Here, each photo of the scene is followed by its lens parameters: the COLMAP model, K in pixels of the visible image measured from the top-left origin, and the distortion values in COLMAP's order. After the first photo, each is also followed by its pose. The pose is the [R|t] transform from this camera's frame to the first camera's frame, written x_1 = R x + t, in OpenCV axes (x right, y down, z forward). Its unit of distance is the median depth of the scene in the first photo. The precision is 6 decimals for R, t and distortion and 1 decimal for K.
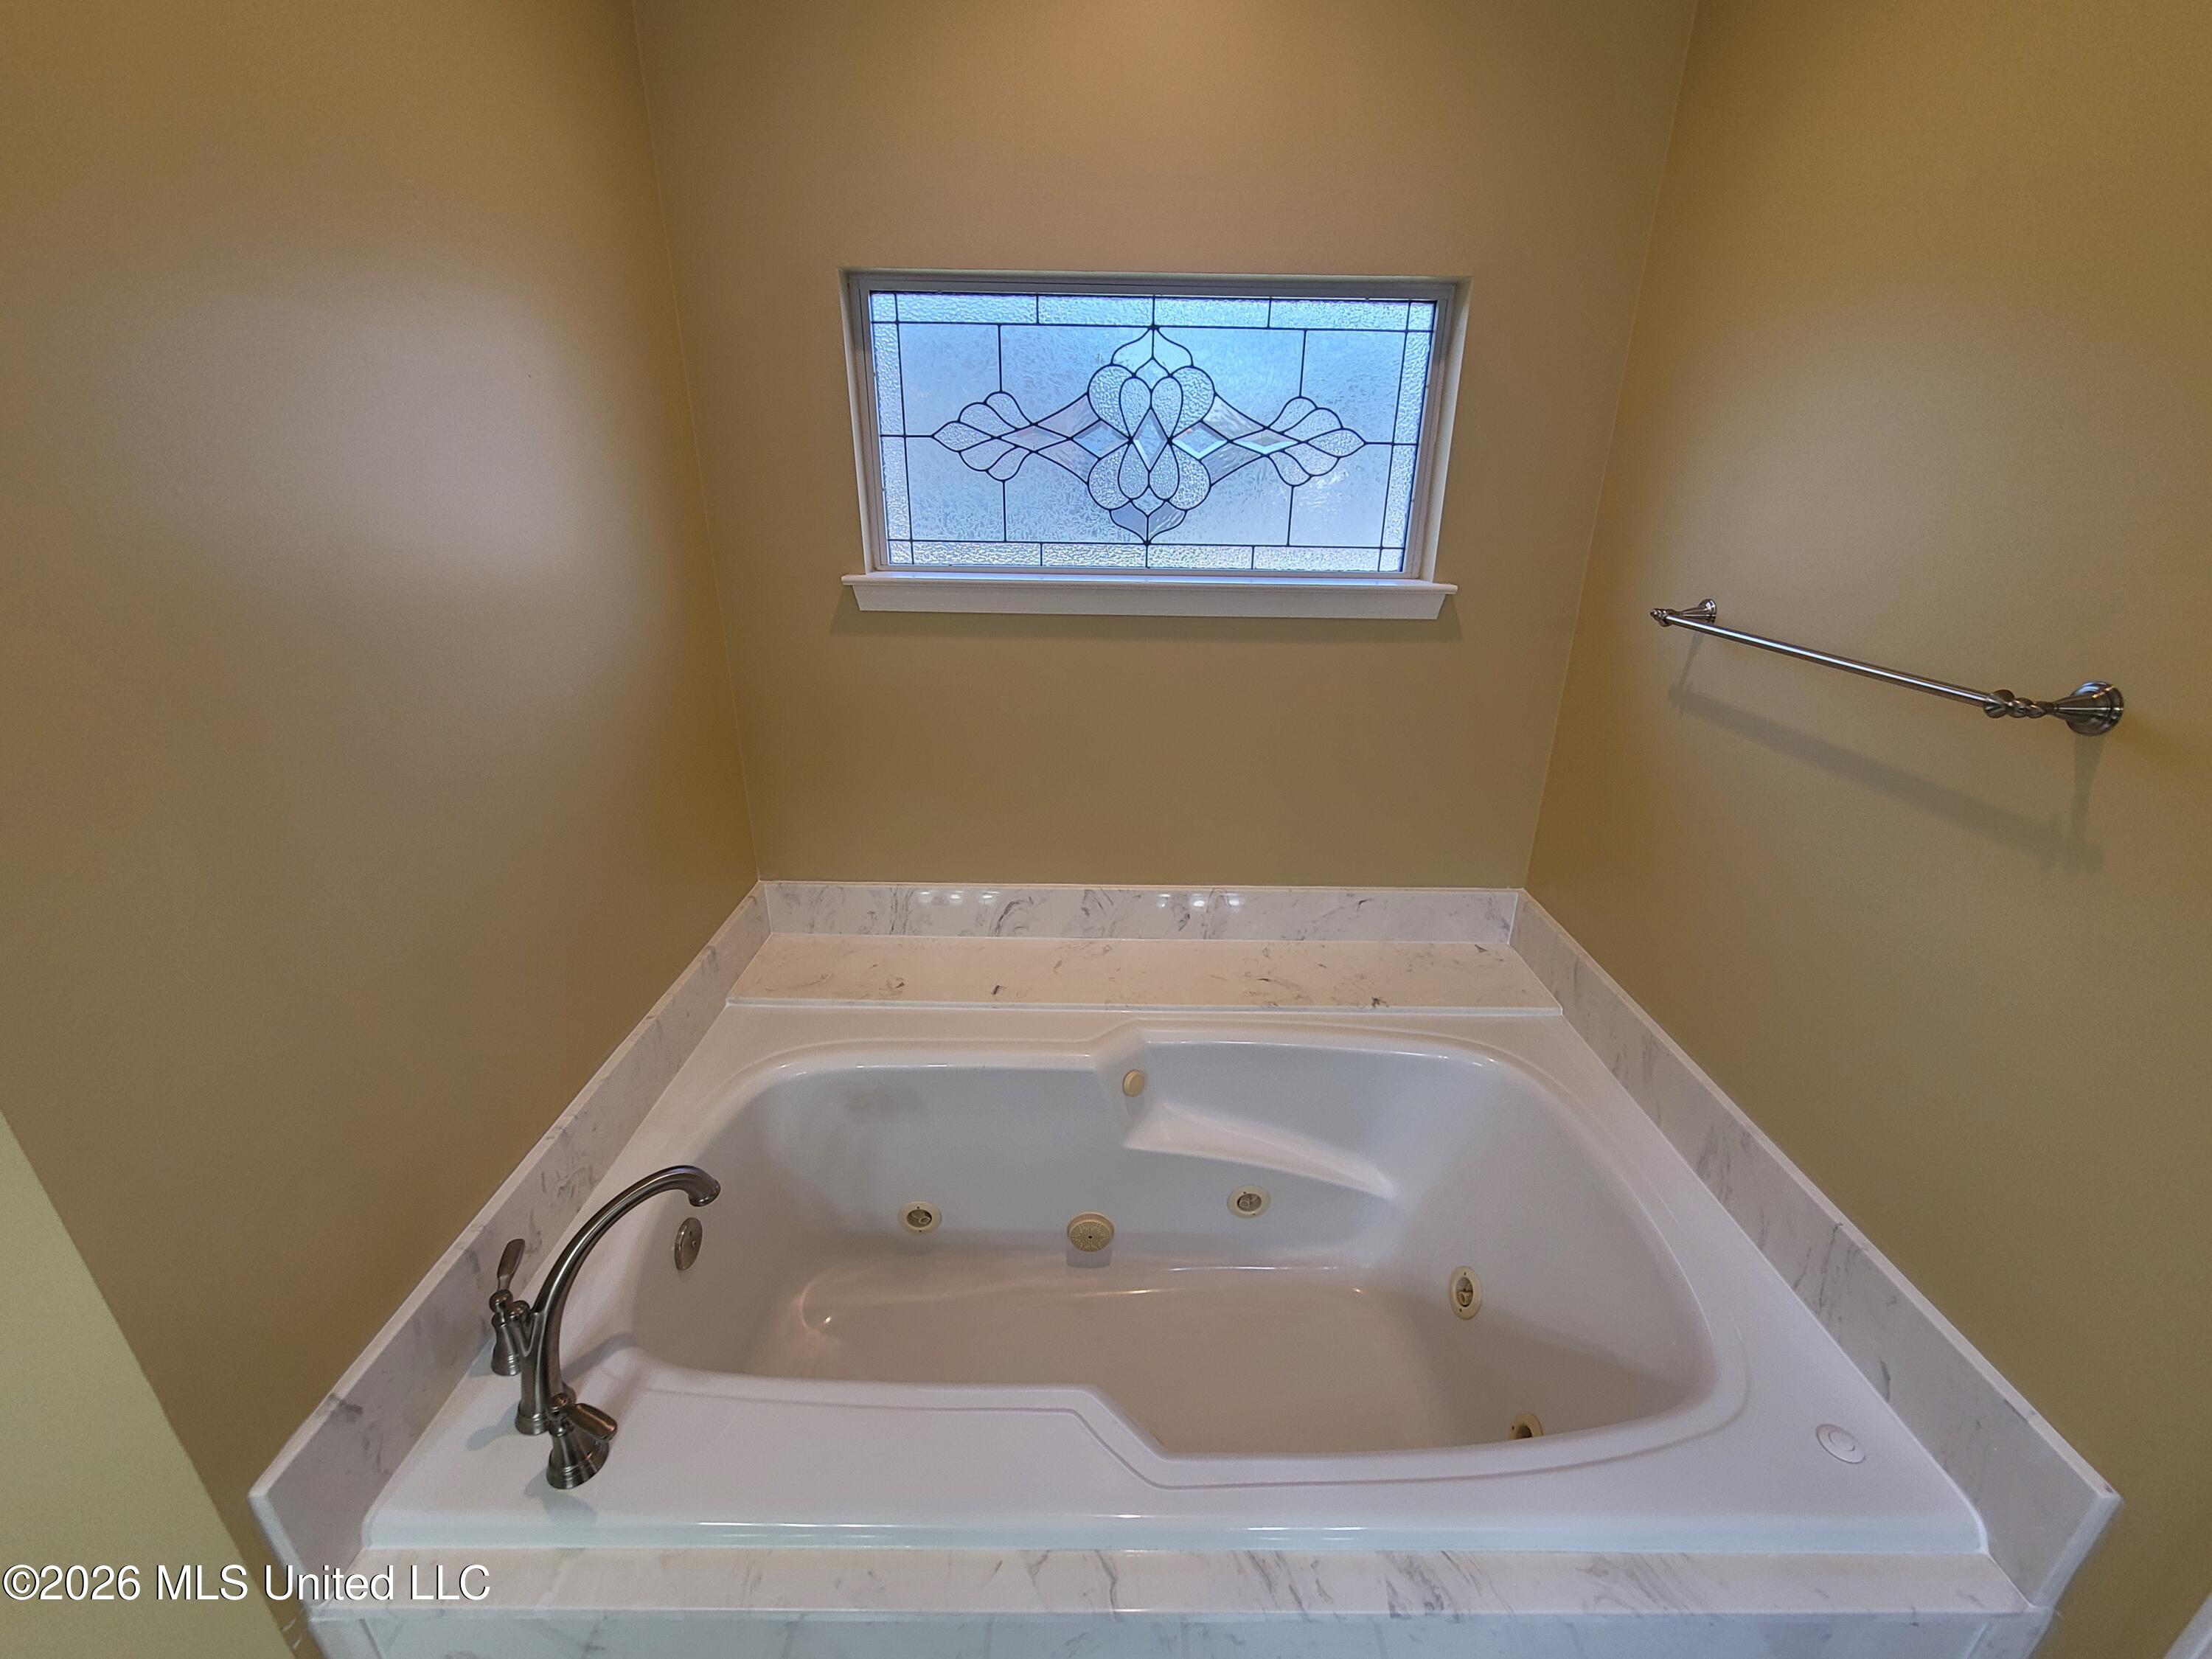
lens RADIAL K [[909.7, 0, 1103.7], [0, 909.7, 832.6], [0, 0, 1]] dist [-0.000815, -0.000374]
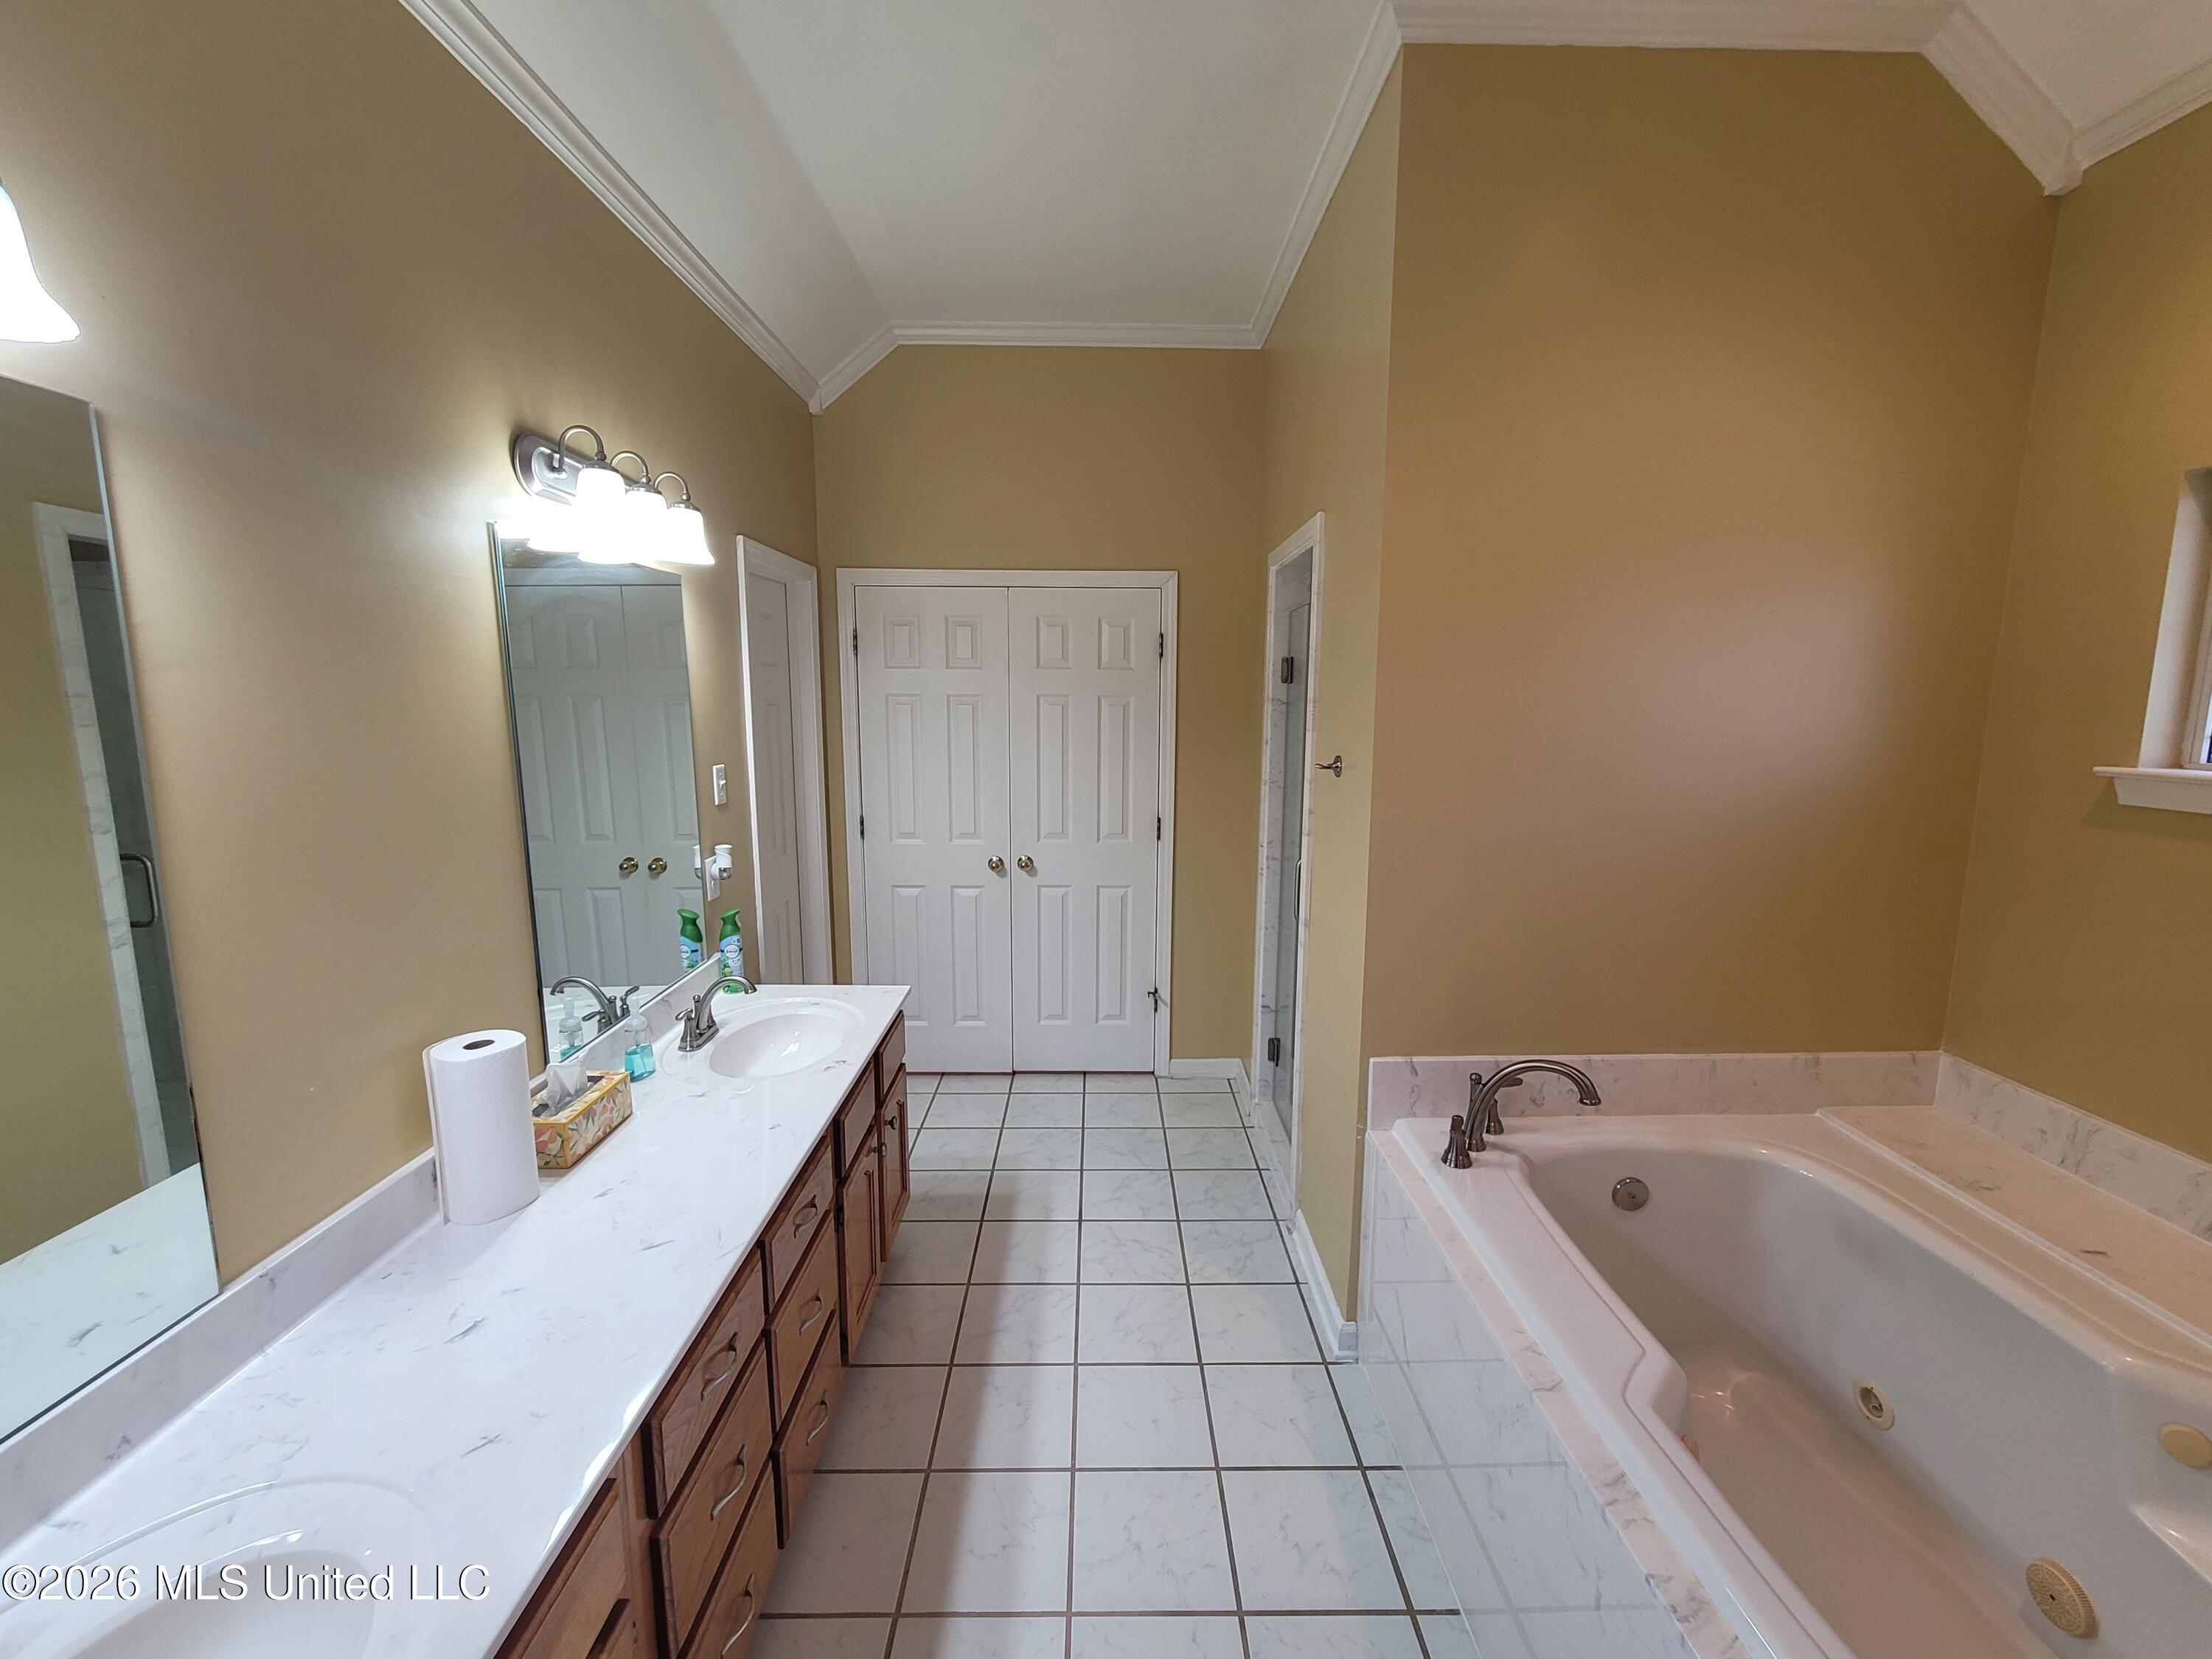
lens RADIAL K [[909.7, 0, 1107.0], [0, 909.7, 825.7], [0, 0, 1]] dist [-0.000815, -0.000374]
pose [[0.009377, 0.127857, -0.991748, 0.669071], [-0.372312, 0.920929, 0.115207, 0.058032], [0.928060, 0.368159, 0.056238, -0.018636]]
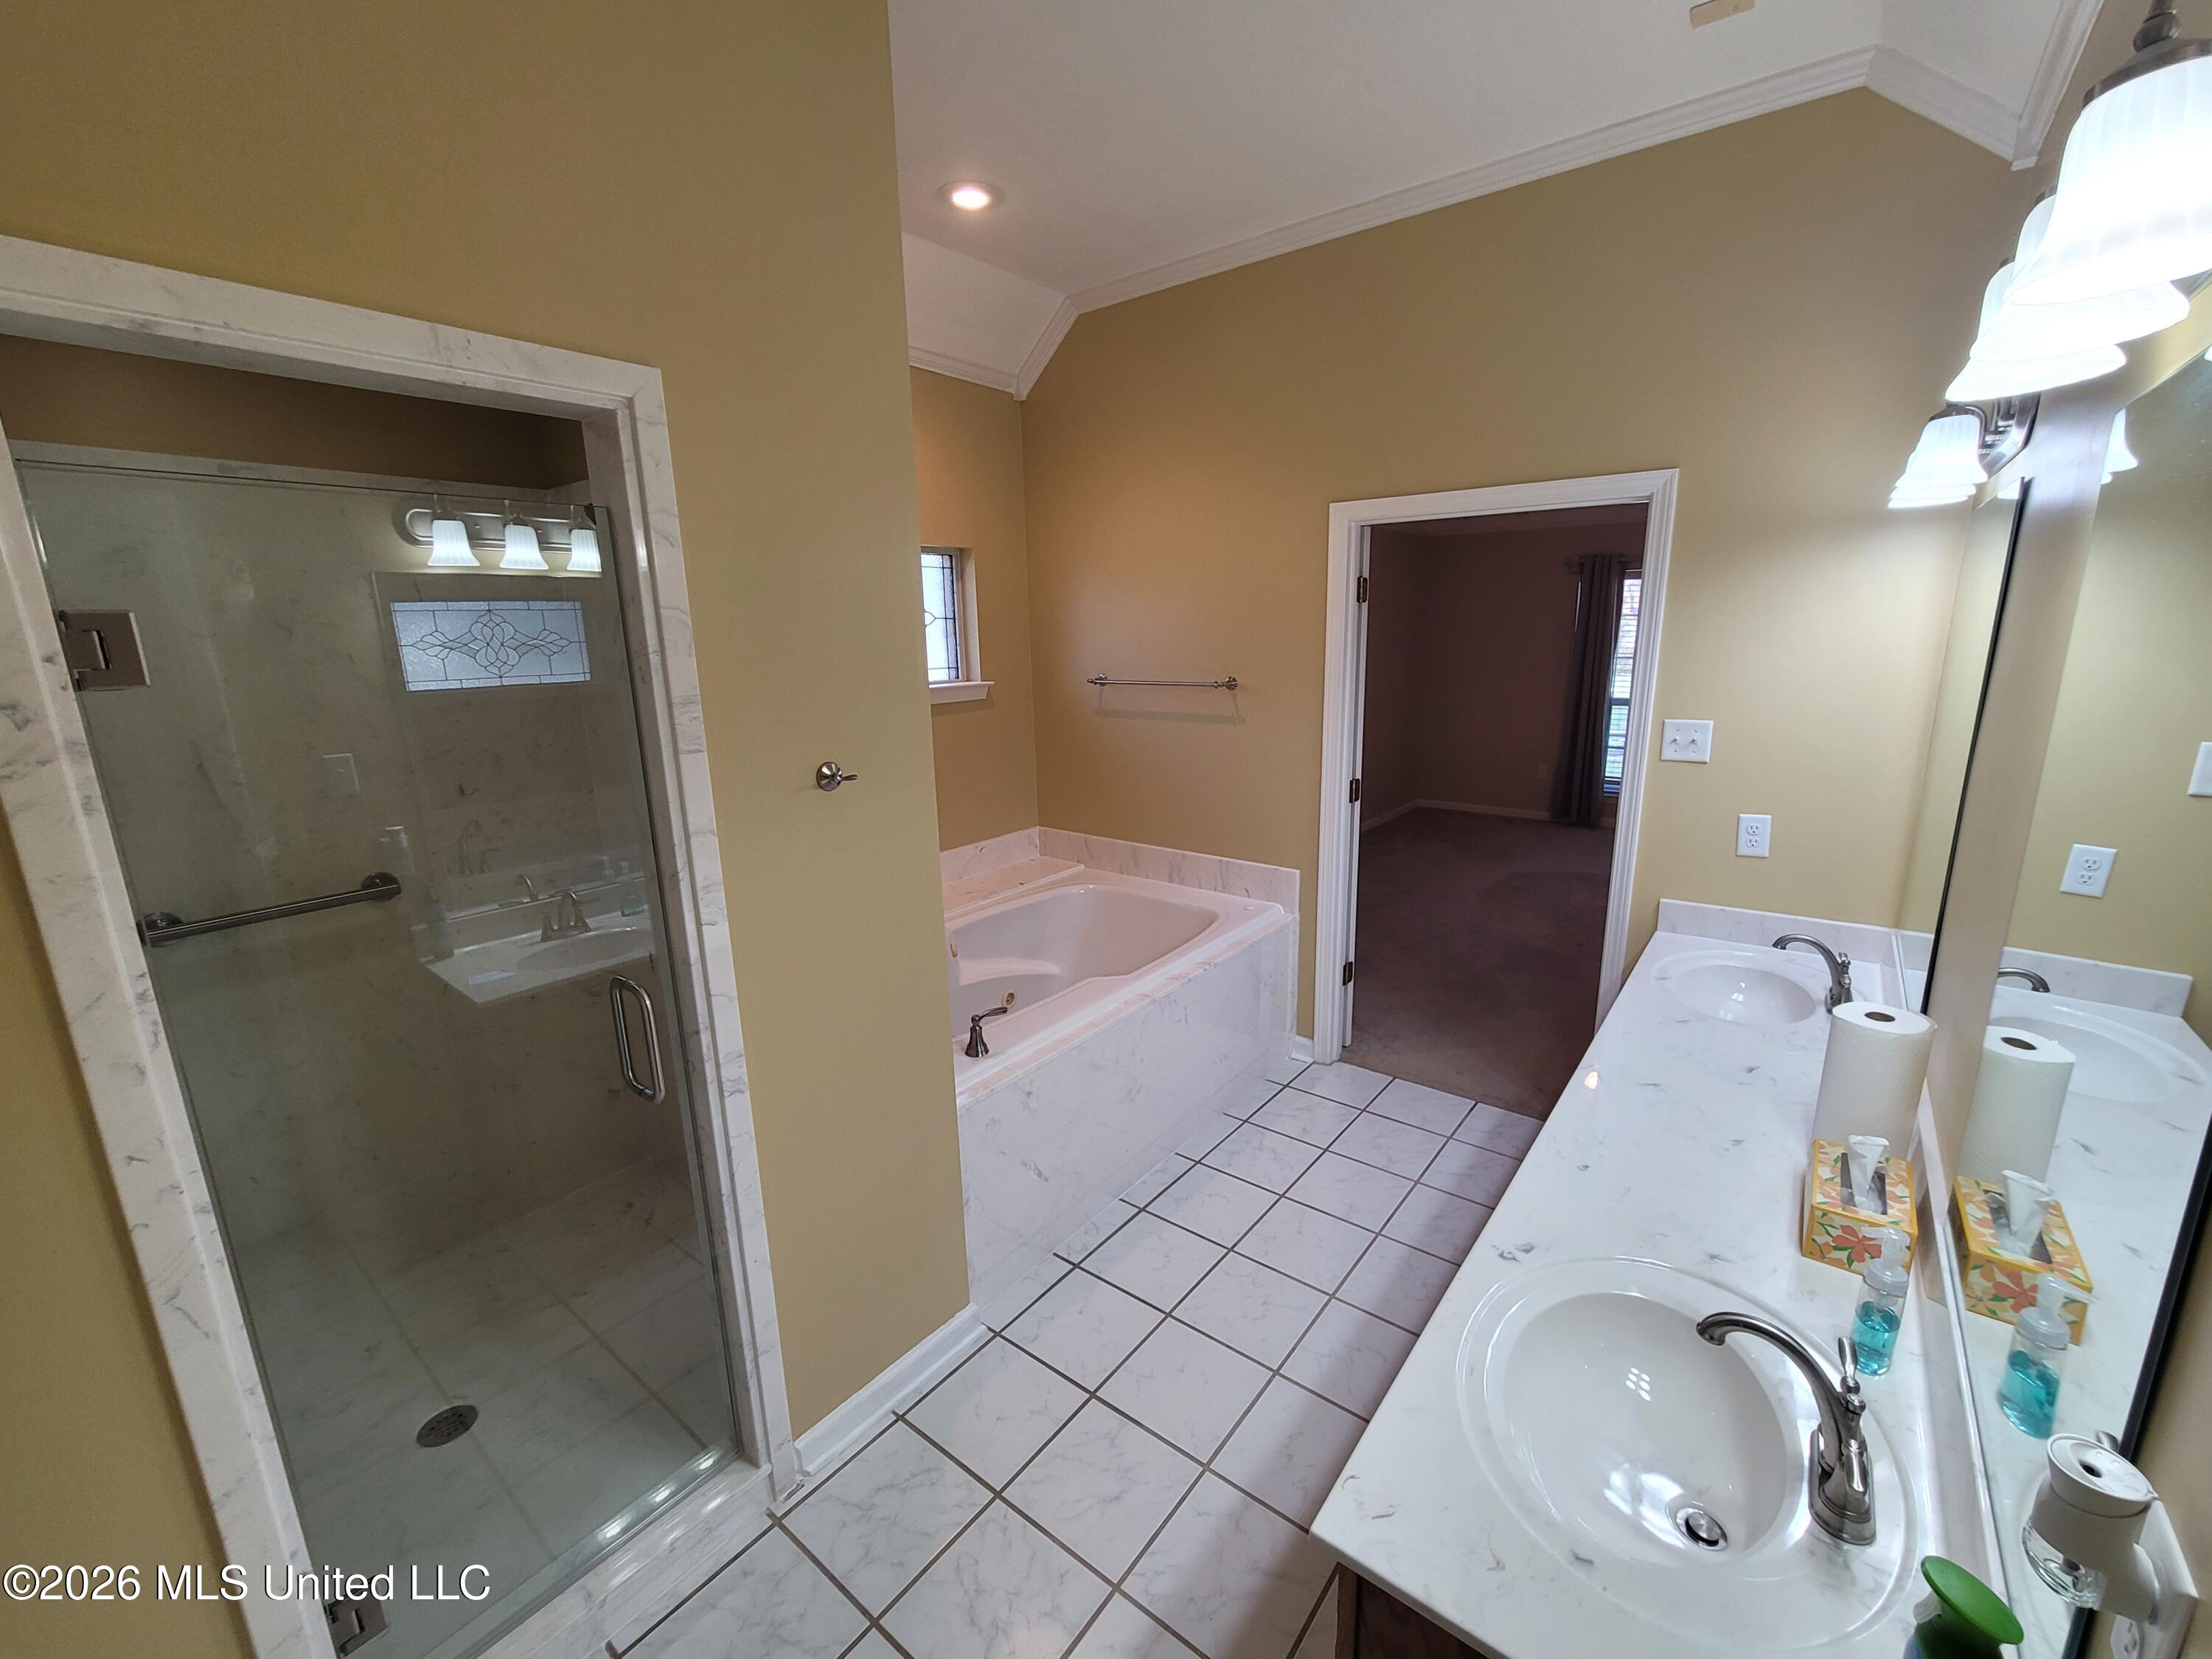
lens RADIAL K [[909.7, 0, 1105.1], [0, 909.7, 833.8], [0, 0, 1]] dist [-0.000815, -0.000374]
pose [[0.623623, -0.202225, 0.755115, -1.091423], [0.314294, 0.949311, -0.005332, 0.153787], [-0.715761, 0.240653, 0.655570, -0.474626]]
